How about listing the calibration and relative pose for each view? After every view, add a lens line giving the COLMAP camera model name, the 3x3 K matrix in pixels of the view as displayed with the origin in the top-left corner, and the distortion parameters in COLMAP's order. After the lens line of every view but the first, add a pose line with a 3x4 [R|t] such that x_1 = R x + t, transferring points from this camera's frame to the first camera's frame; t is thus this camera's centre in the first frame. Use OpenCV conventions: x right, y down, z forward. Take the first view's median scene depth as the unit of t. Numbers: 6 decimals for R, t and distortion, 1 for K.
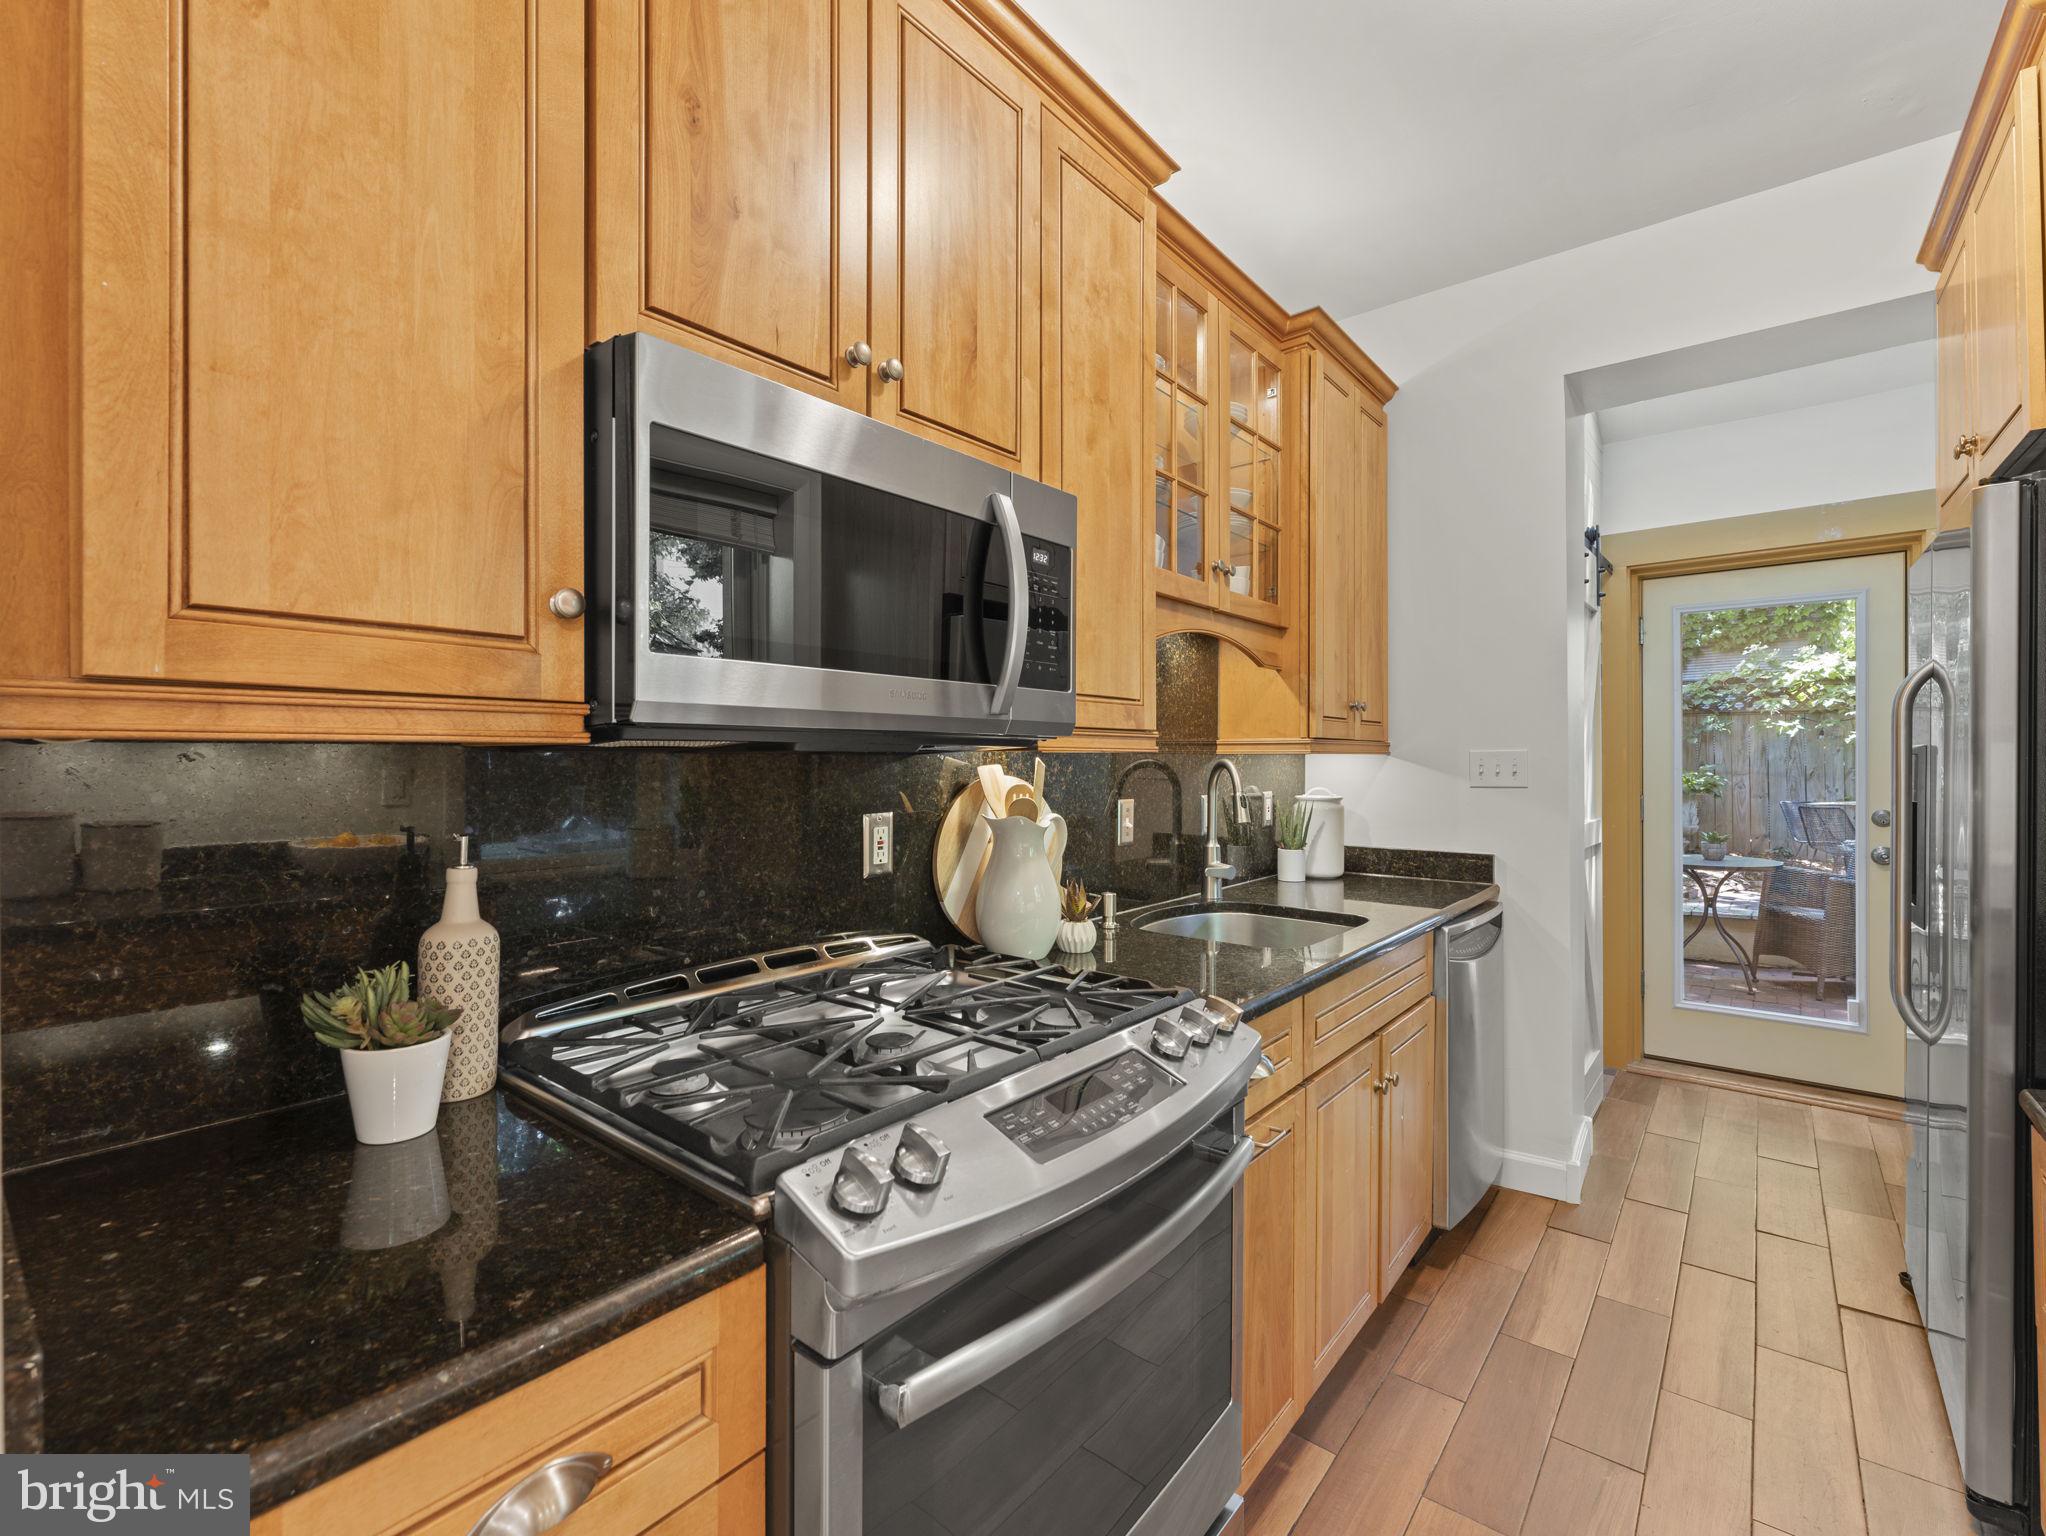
lens RADIAL K [[916.6, 0, 1027.0], [0, 916.6, 762.4], [0, 0, 1]] dist [-0.000242, -0.000160]
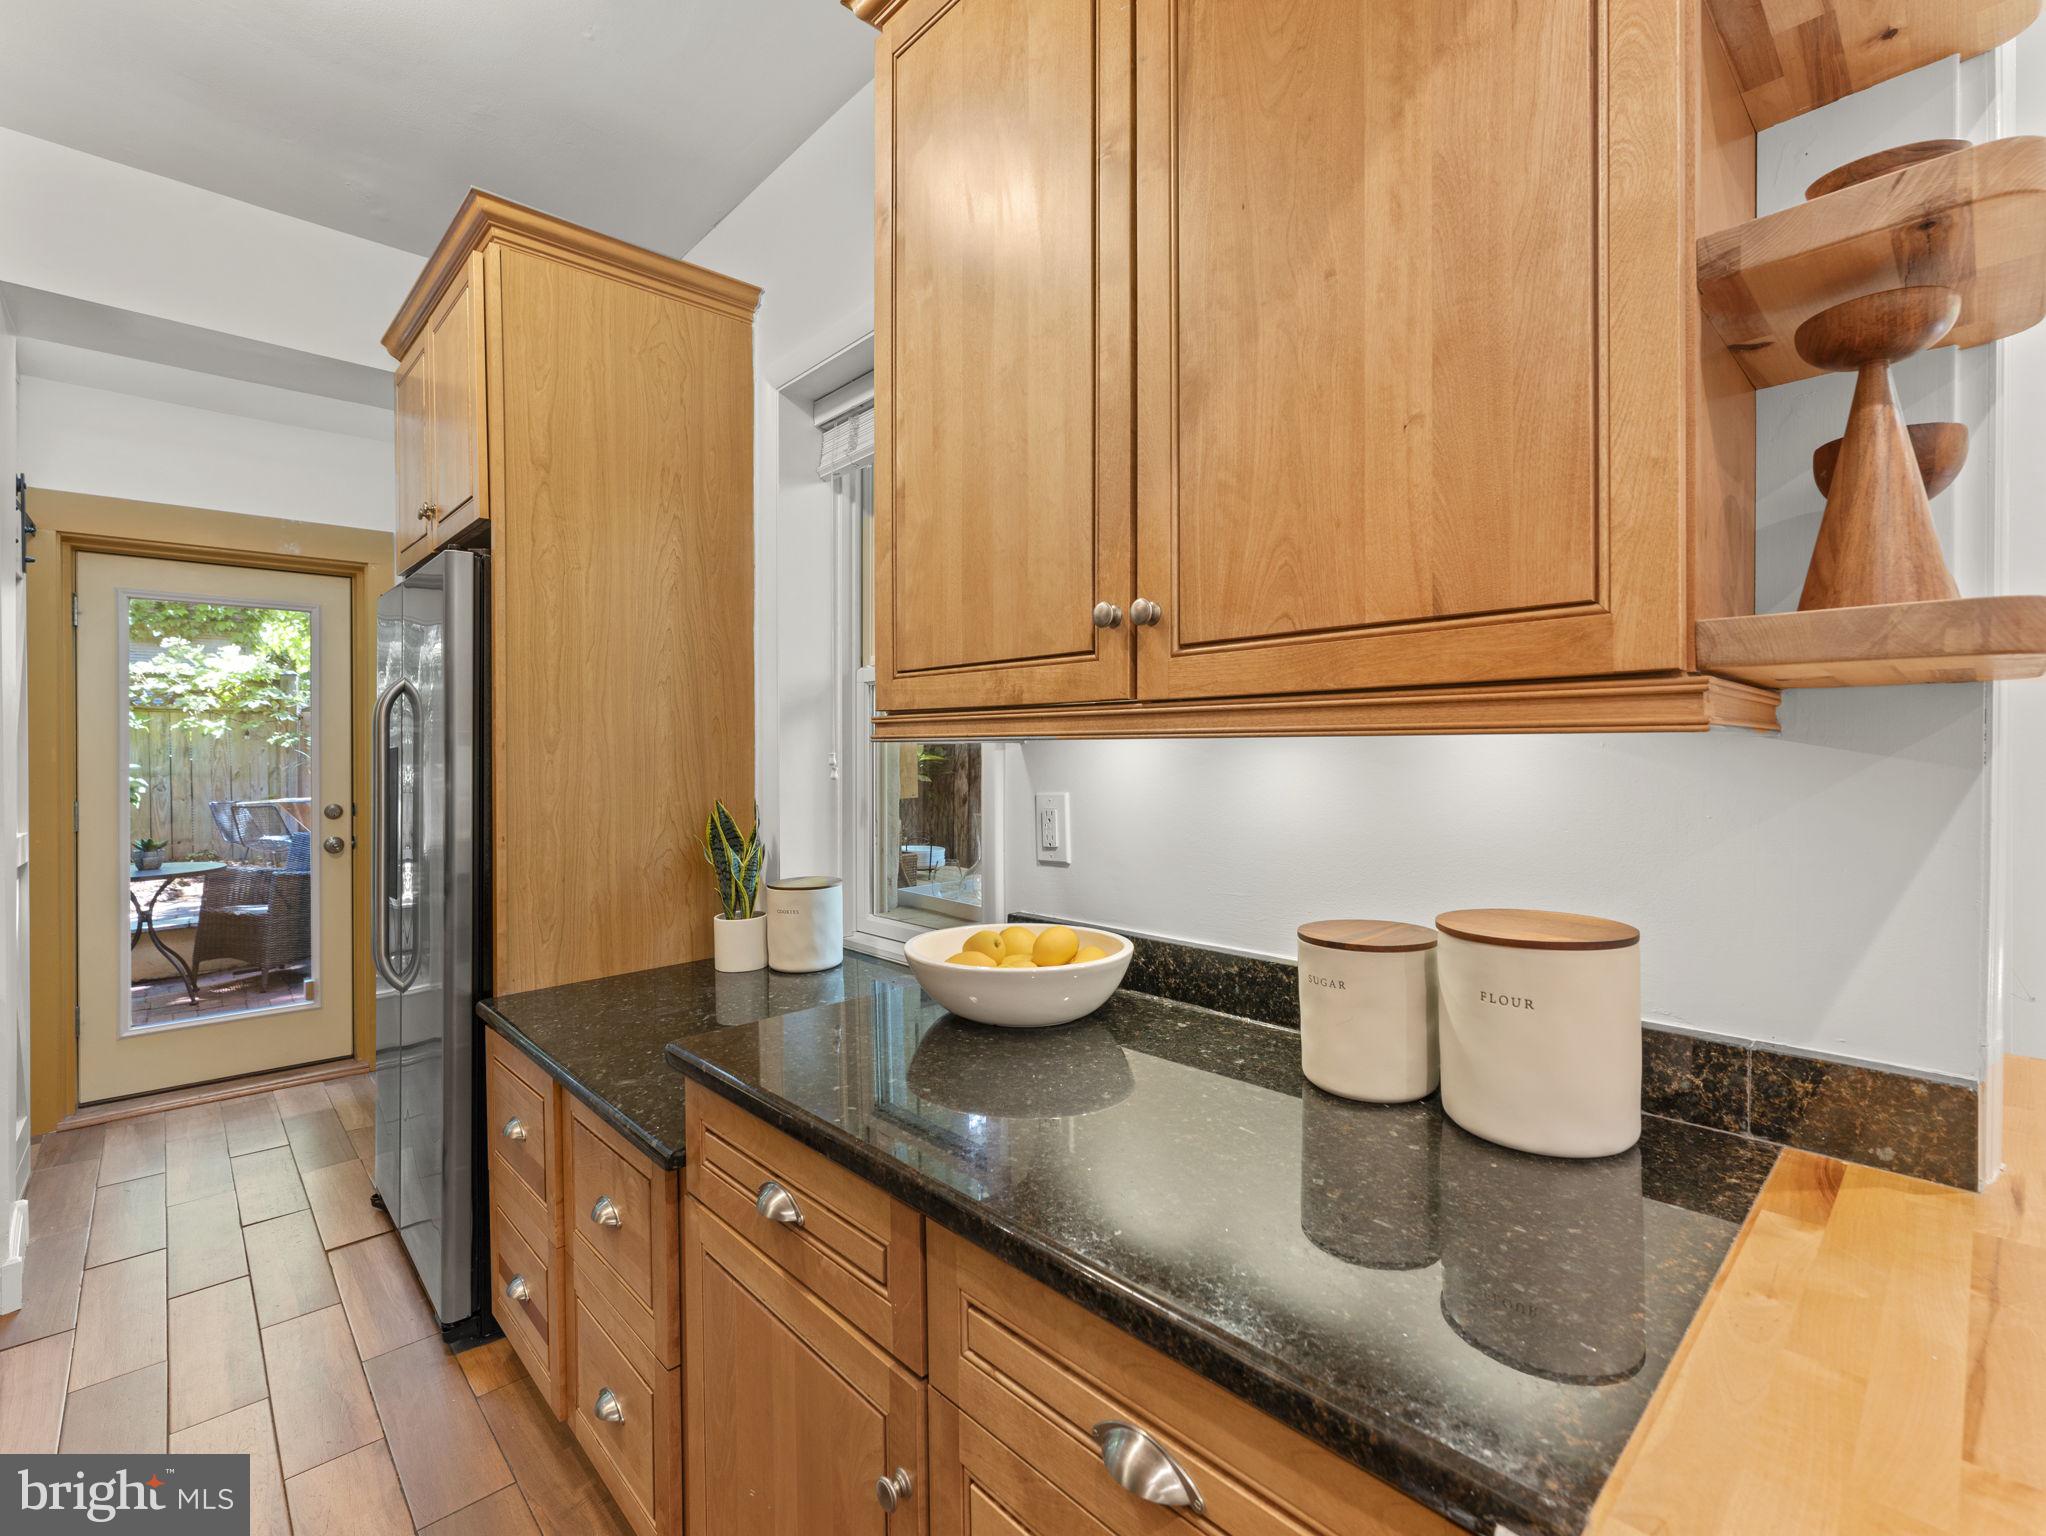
lens RADIAL K [[926.1, 0, 1024.7], [0, 926.1, 761.0], [0, 0, 1]] dist [0.001159, -0.000604]
pose [[0.141107, -0.005434, 0.989979, -0.102283], [0.007173, 0.999964, 0.004467, 0.000168], [-0.989968, 0.006470, 0.141141, 0.001116]]
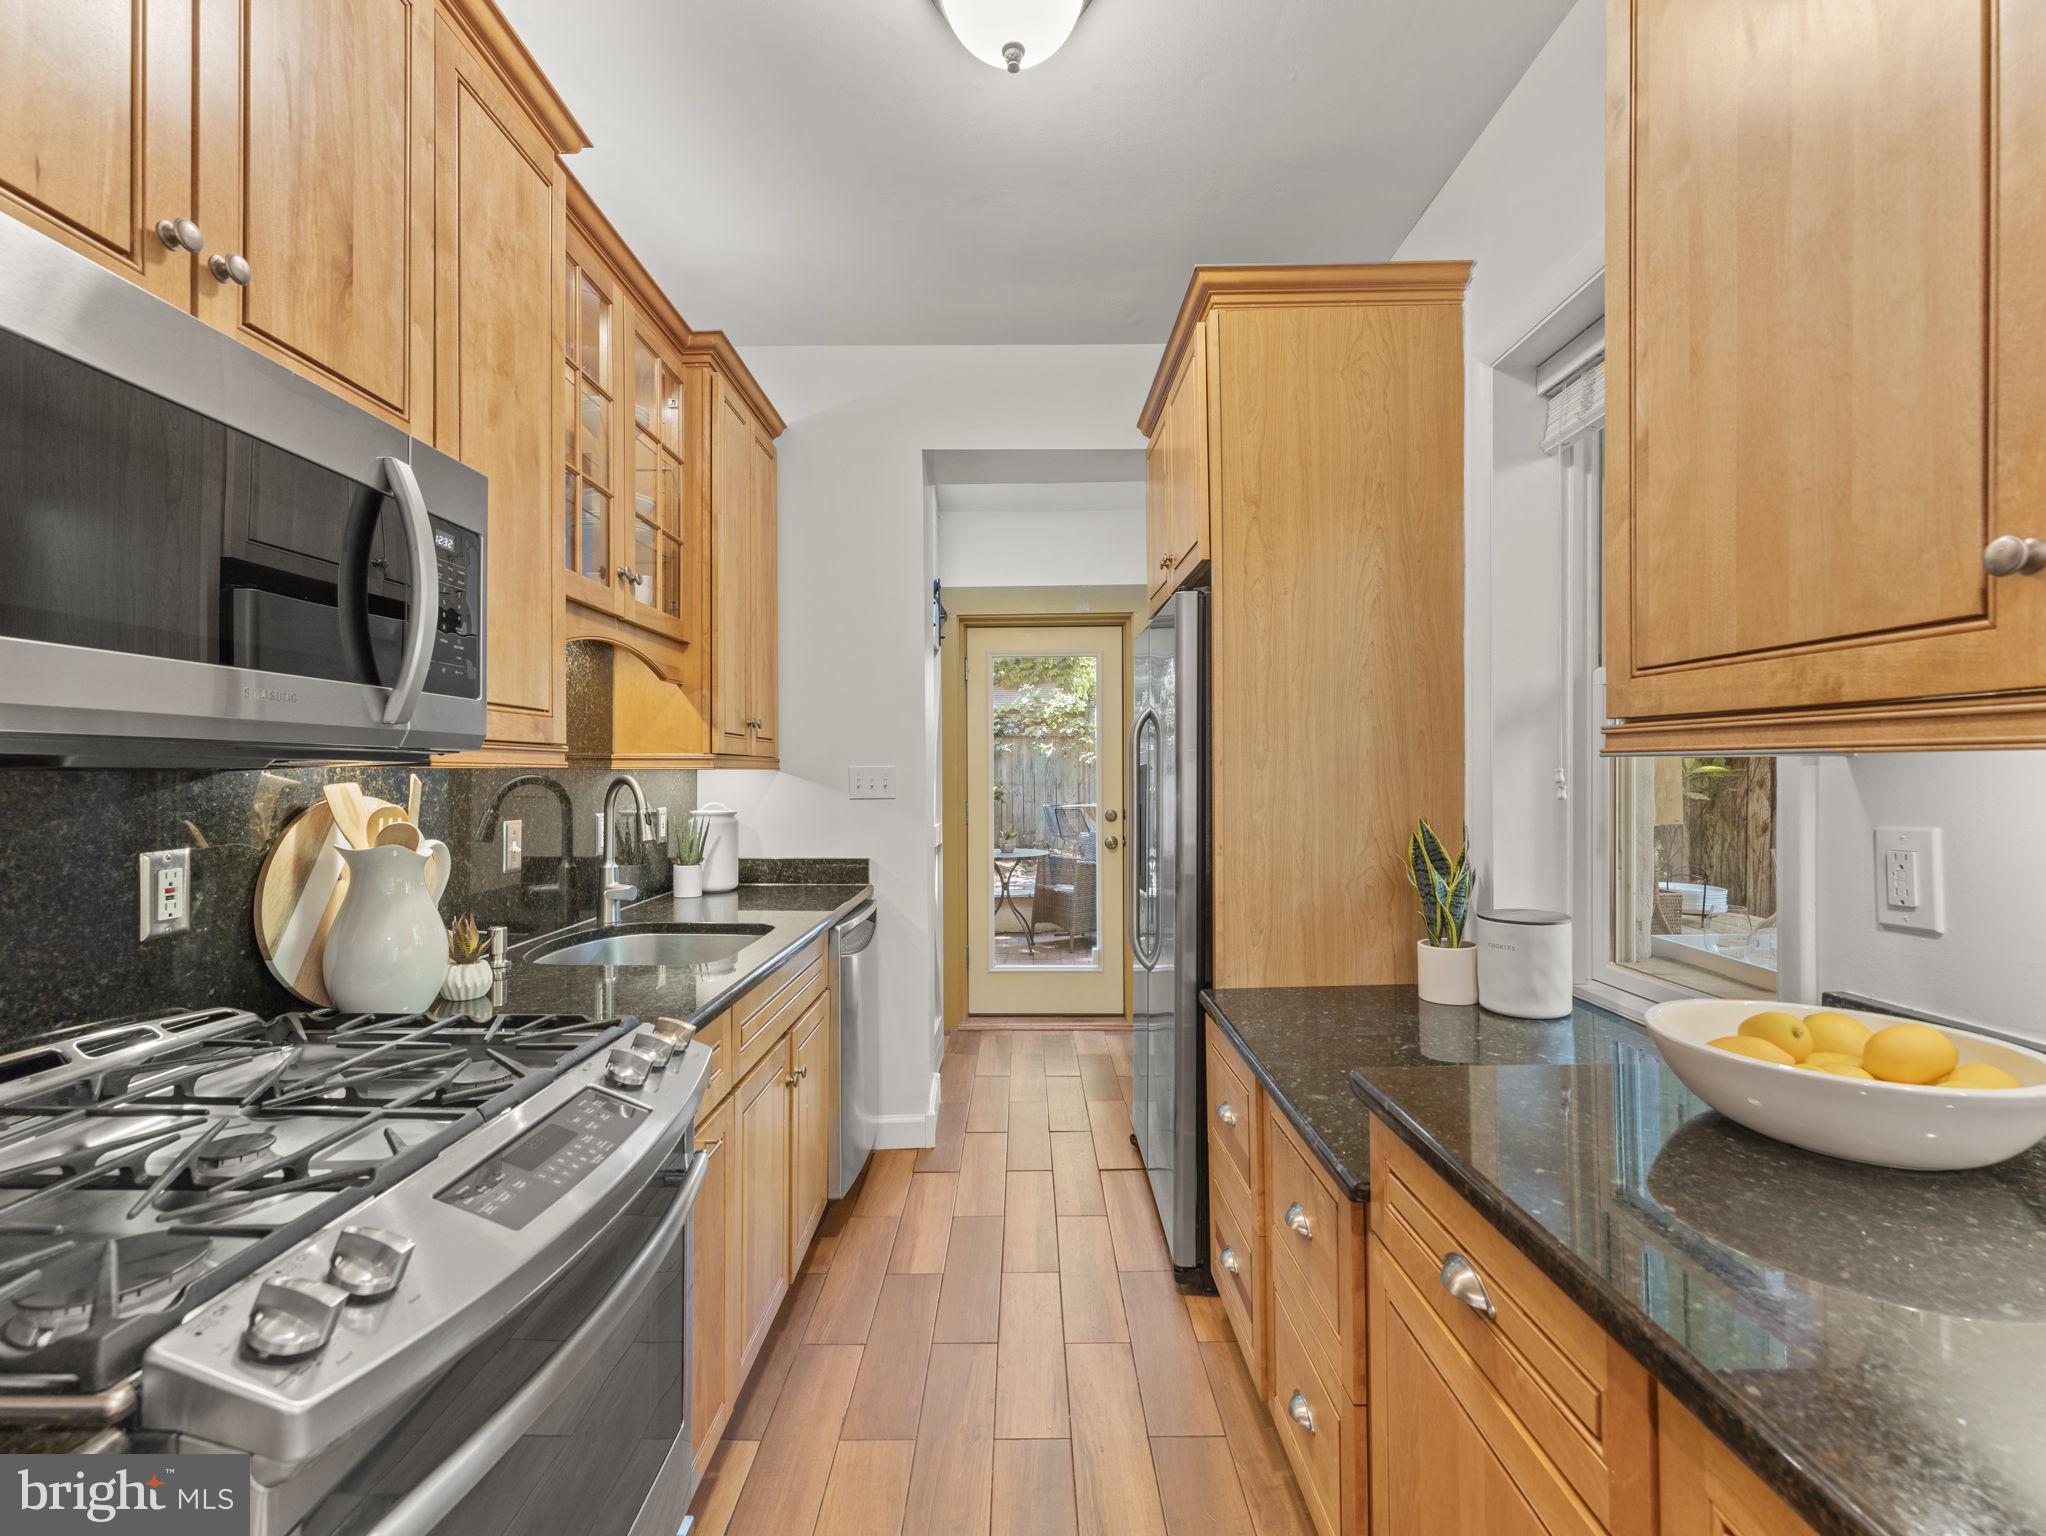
lens RADIAL K [[916.6, 0, 1023.8], [0, 916.6, 773.9], [0, 0, 1]] dist [-0.000566, -0.000652]
pose [[0.778883, -0.002470, 0.627164, -0.064158], [0.004093, 0.999991, -0.001145, -0.001959], [-0.627156, 0.003459, 0.778886, -0.003784]]
